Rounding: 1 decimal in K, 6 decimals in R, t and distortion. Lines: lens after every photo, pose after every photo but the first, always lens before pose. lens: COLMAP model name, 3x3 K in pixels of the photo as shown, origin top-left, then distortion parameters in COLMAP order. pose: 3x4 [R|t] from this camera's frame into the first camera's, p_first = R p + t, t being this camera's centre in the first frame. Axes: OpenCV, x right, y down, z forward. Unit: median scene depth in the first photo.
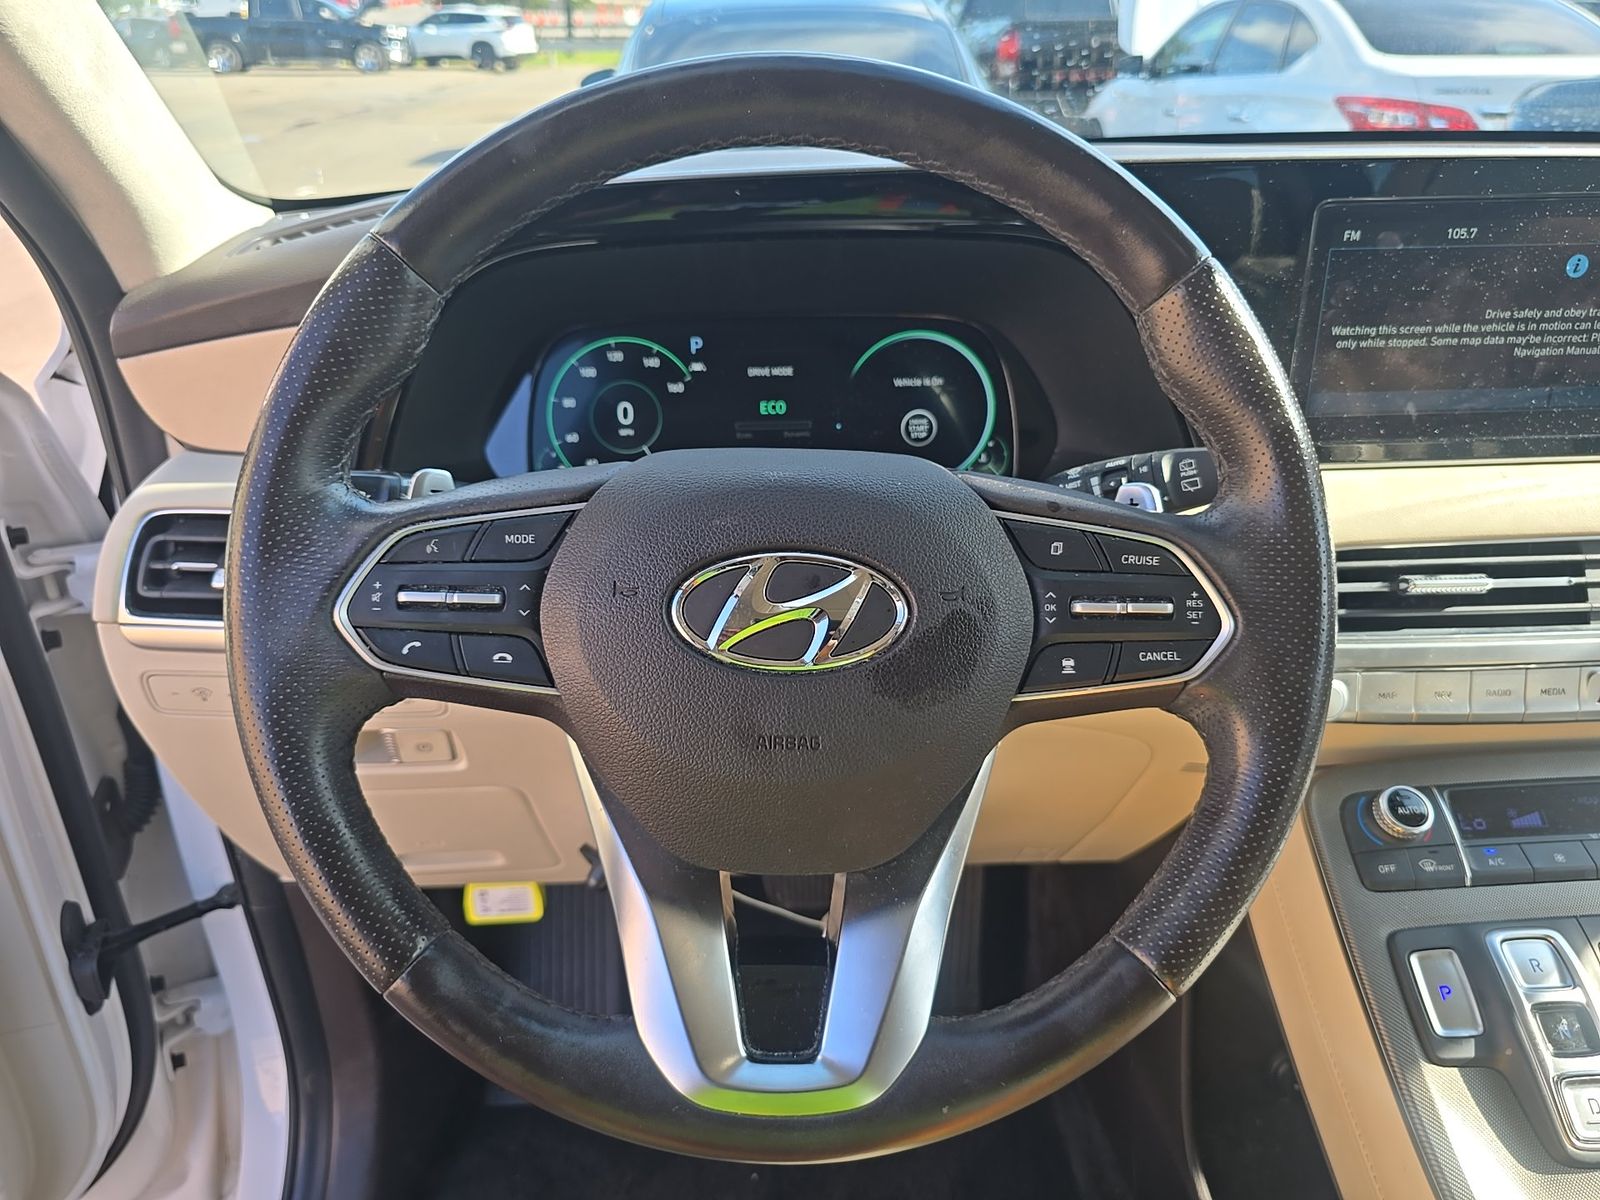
lens RADIAL K [[1075.1, 0, 797.2], [0, 1075.1, 603.7], [0, 0, 1]] dist [0.007298, -0.018794]
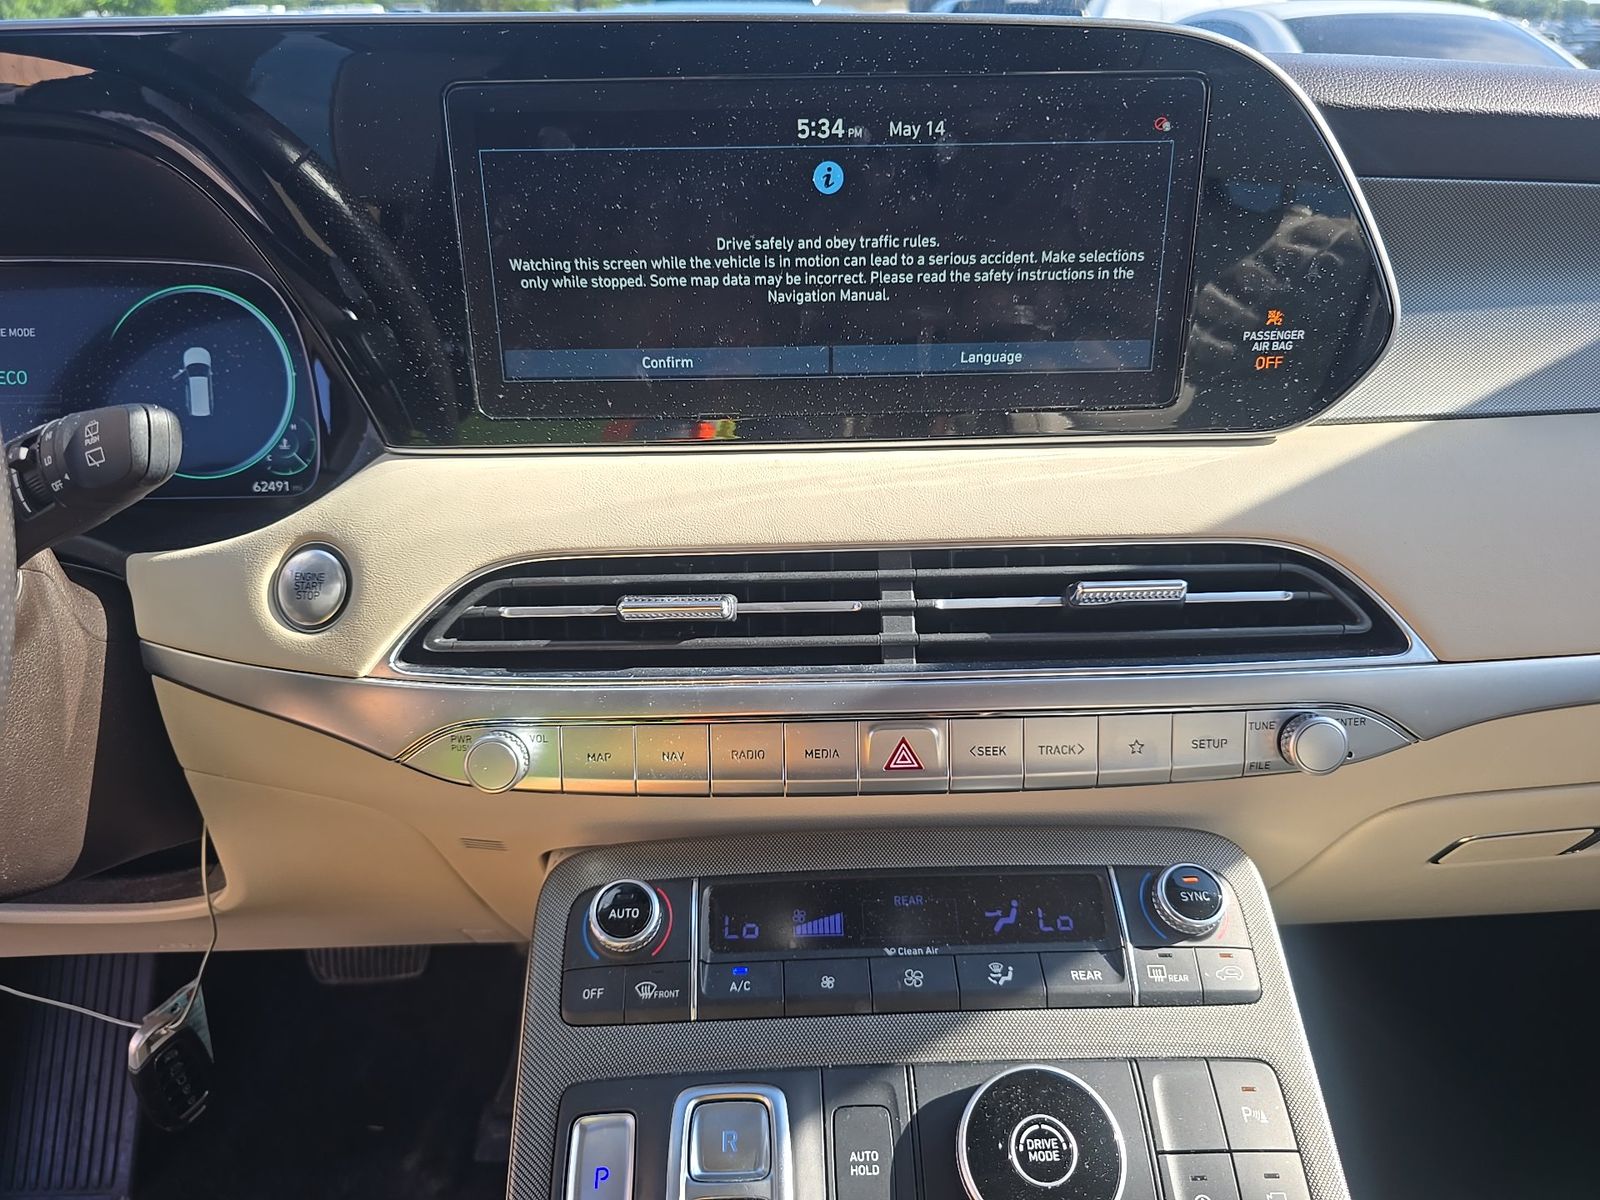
lens RADIAL K [[1075.1, 0, 799.3], [0, 1075.1, 602.9], [0, 0, 1]] dist [0.007298, -0.018794]
pose [[0.999927, 0.011888, -0.001926, 0.694578], [-0.011931, 0.999630, -0.024445, -0.004249], [0.001634, 0.024467, 0.999699, 0.260596]]
